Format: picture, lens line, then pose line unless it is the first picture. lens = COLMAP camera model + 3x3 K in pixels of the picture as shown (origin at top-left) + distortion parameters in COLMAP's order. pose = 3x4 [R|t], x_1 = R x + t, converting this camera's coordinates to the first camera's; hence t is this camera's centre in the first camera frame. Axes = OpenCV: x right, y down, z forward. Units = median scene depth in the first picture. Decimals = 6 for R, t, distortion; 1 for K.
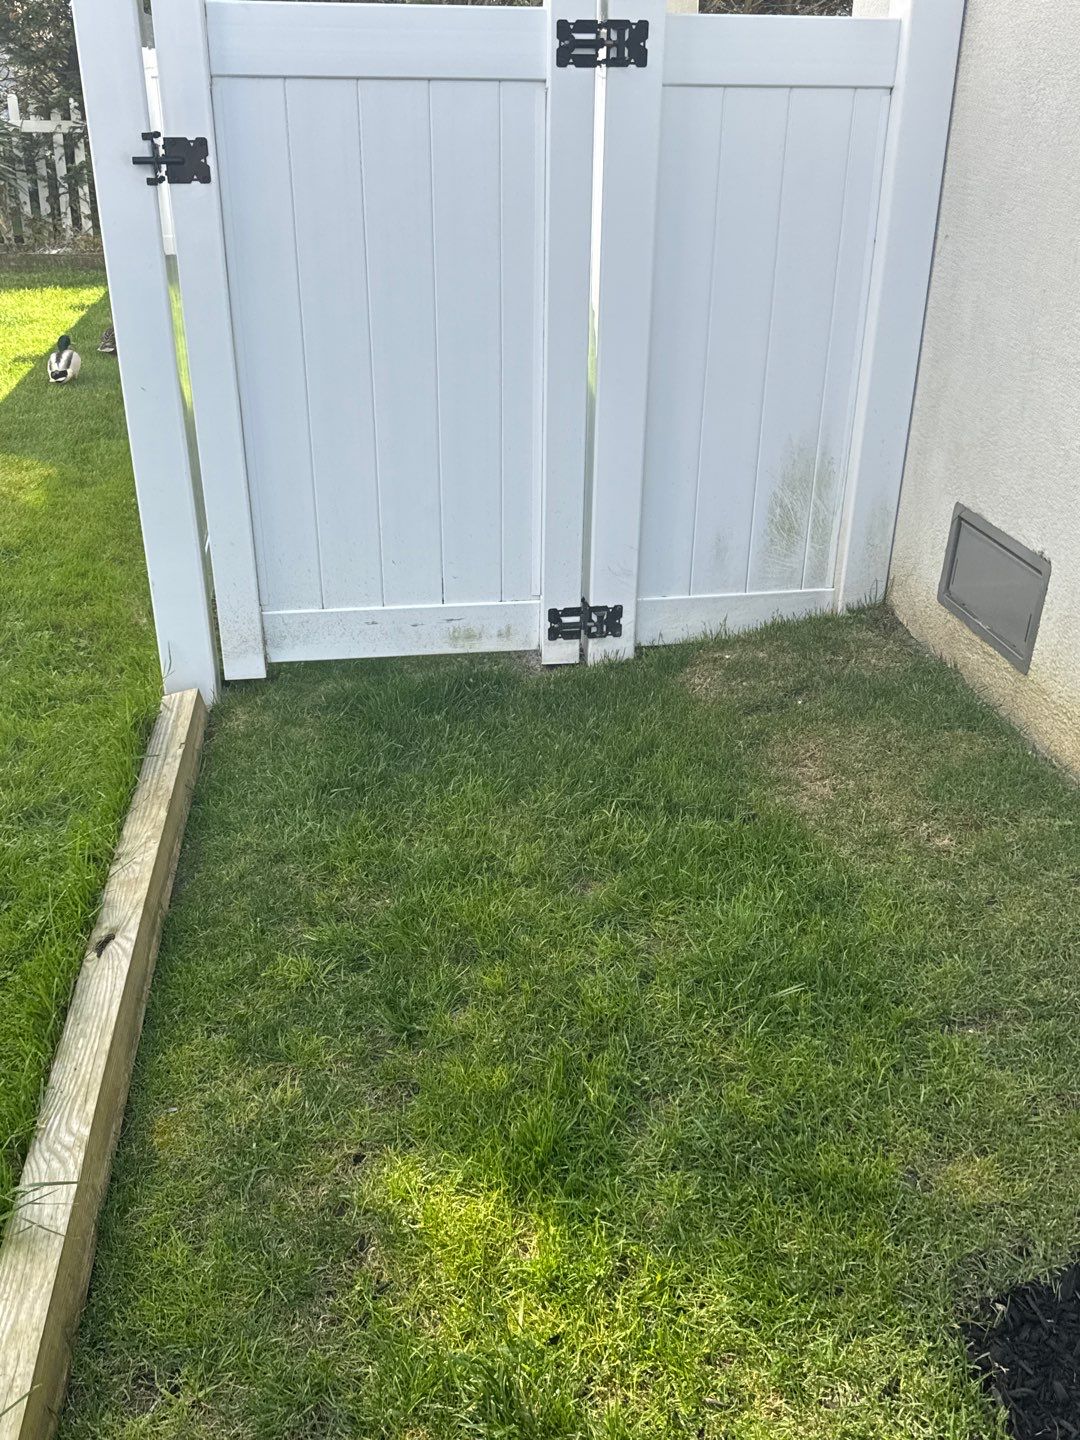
lens RADIAL K [[1275.8, 0, 532.4], [0, 1275.8, 721.1], [0, 0, 1]] dist [0.155878, -0.271150]
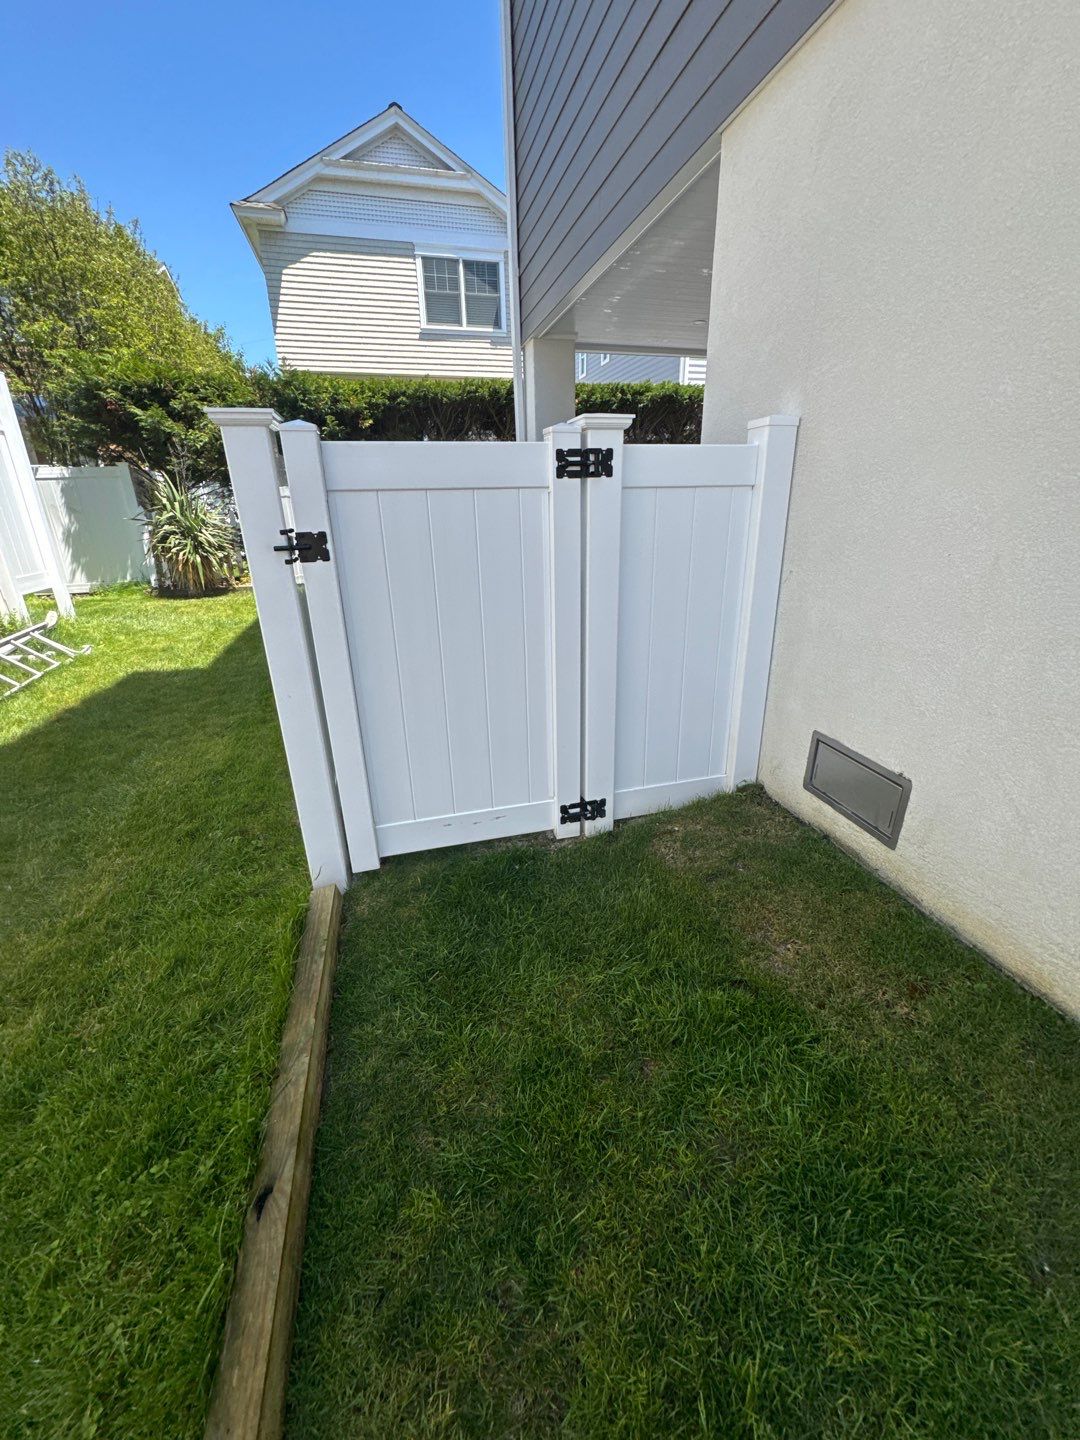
lens RADIAL K [[572.0, 0, 540.0], [0, 572.0, 720.0], [0, 0, 1]] dist [0.000363, 0.000250]
pose [[0.993429, -0.068340, 0.091802, -0.074480], [0.075848, 0.993828, -0.080951, -0.147197], [-0.085703, 0.087382, 0.992481, 0.318326]]
